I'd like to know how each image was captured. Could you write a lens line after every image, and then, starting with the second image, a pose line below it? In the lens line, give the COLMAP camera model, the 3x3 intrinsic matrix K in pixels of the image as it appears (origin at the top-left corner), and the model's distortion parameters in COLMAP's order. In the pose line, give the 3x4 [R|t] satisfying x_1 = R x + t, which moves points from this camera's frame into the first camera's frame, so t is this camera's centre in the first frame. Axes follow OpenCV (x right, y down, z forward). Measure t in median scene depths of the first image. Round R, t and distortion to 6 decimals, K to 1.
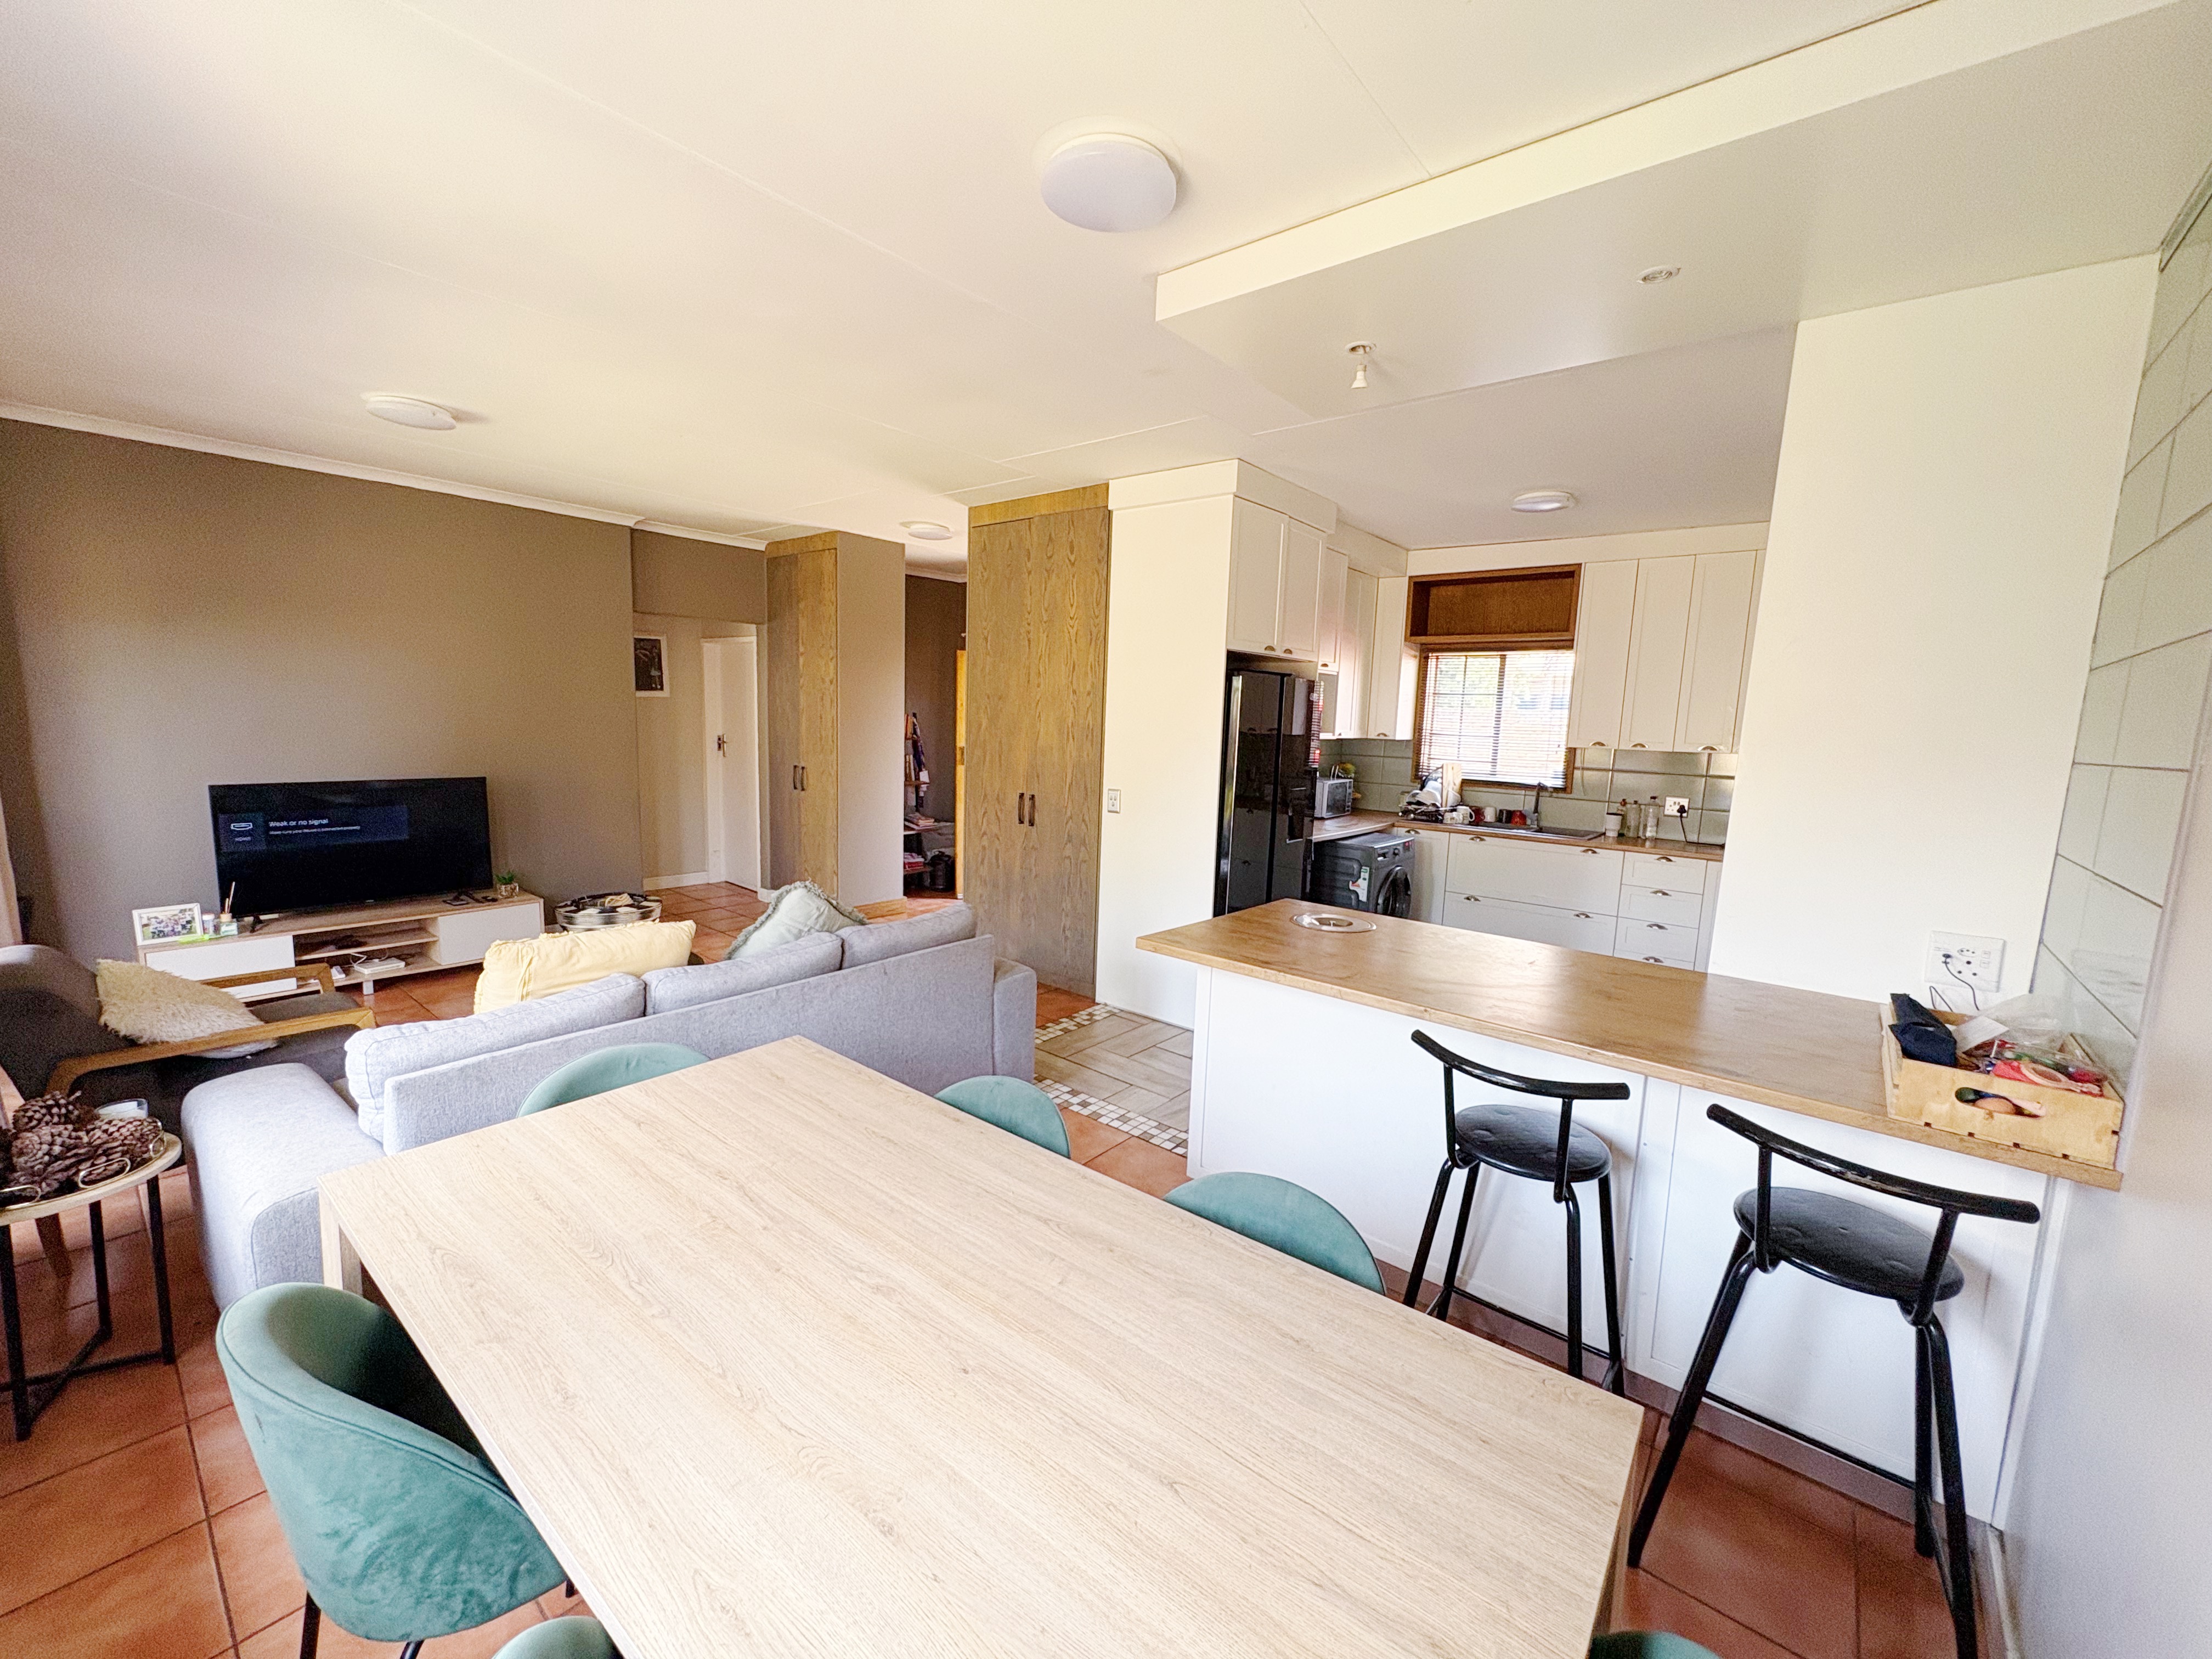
lens RADIAL K [[880.4, 0, 1106.0], [0, 880.4, 829.5], [0, 0, 1]] dist [0.001140, 0.000660]
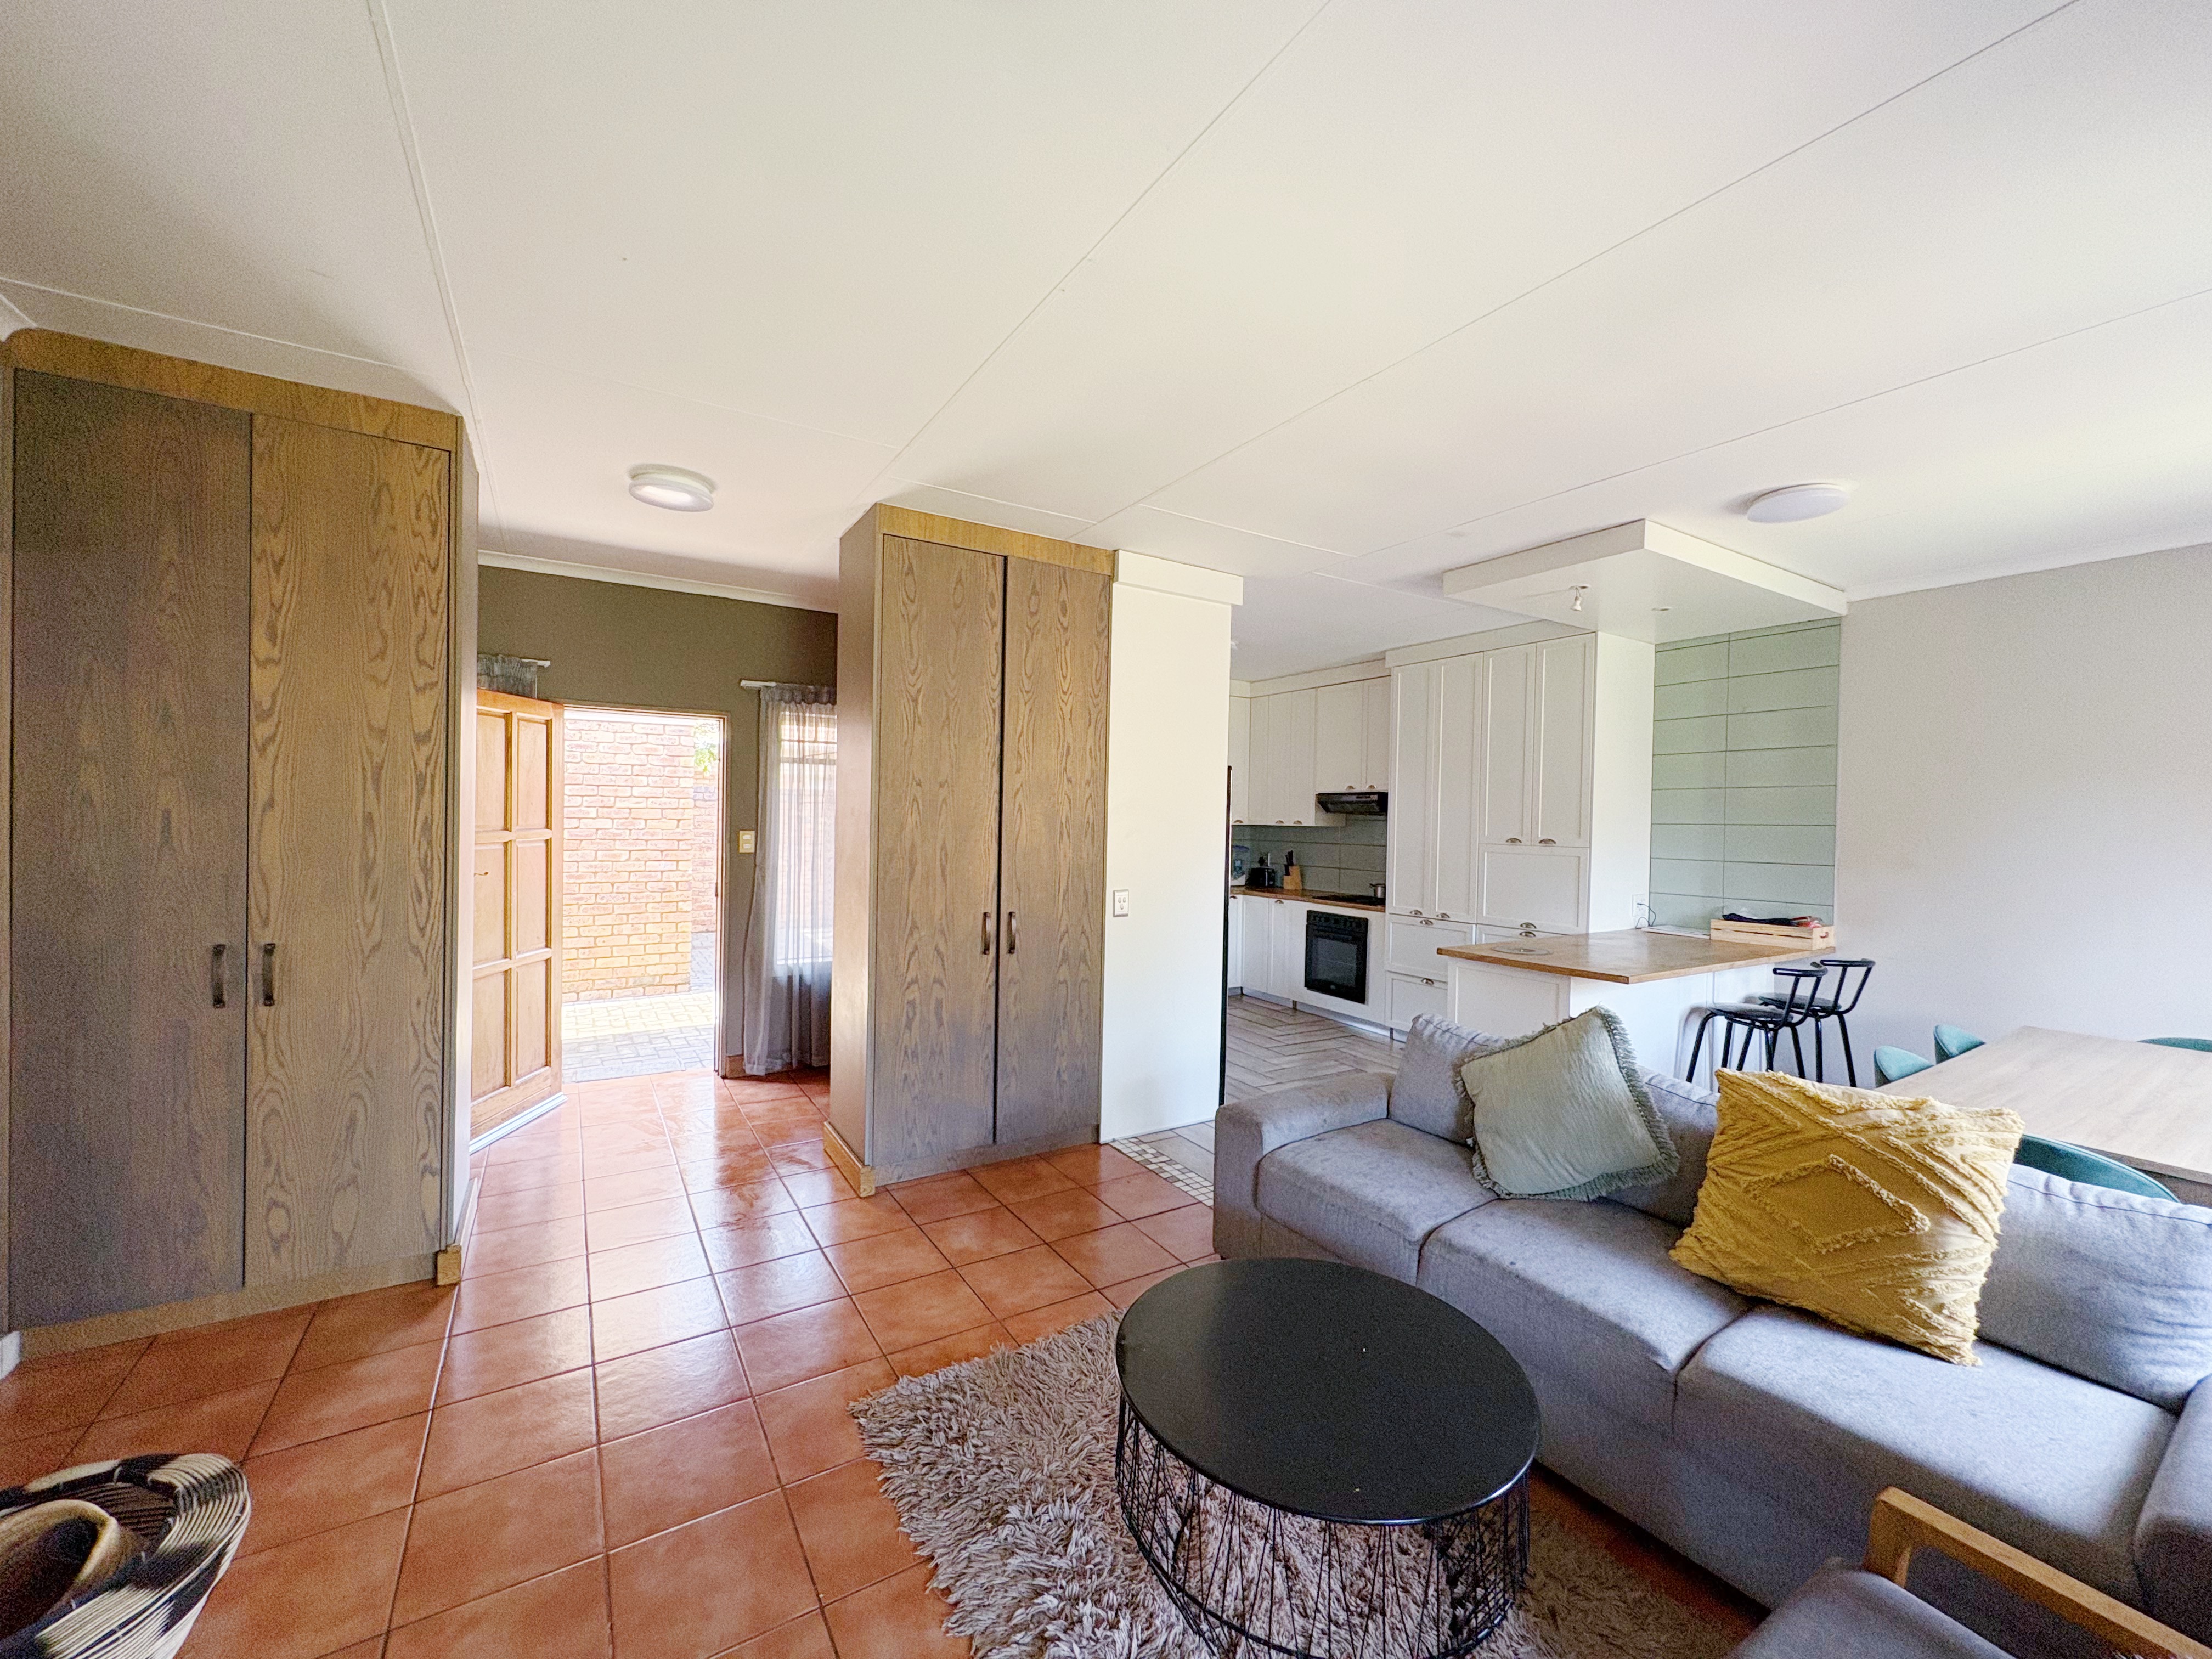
lens RADIAL K [[880.7, 0, 1105.7], [0, 880.7, 827.7], [0, 0, 1]] dist [-0.001013, 0.000386]
pose [[0.321204, -0.041553, 0.946098, -0.742025], [0.116080, 0.993231, 0.004213, -0.101332], [-0.939869, 0.108470, 0.323854, 0.641206]]
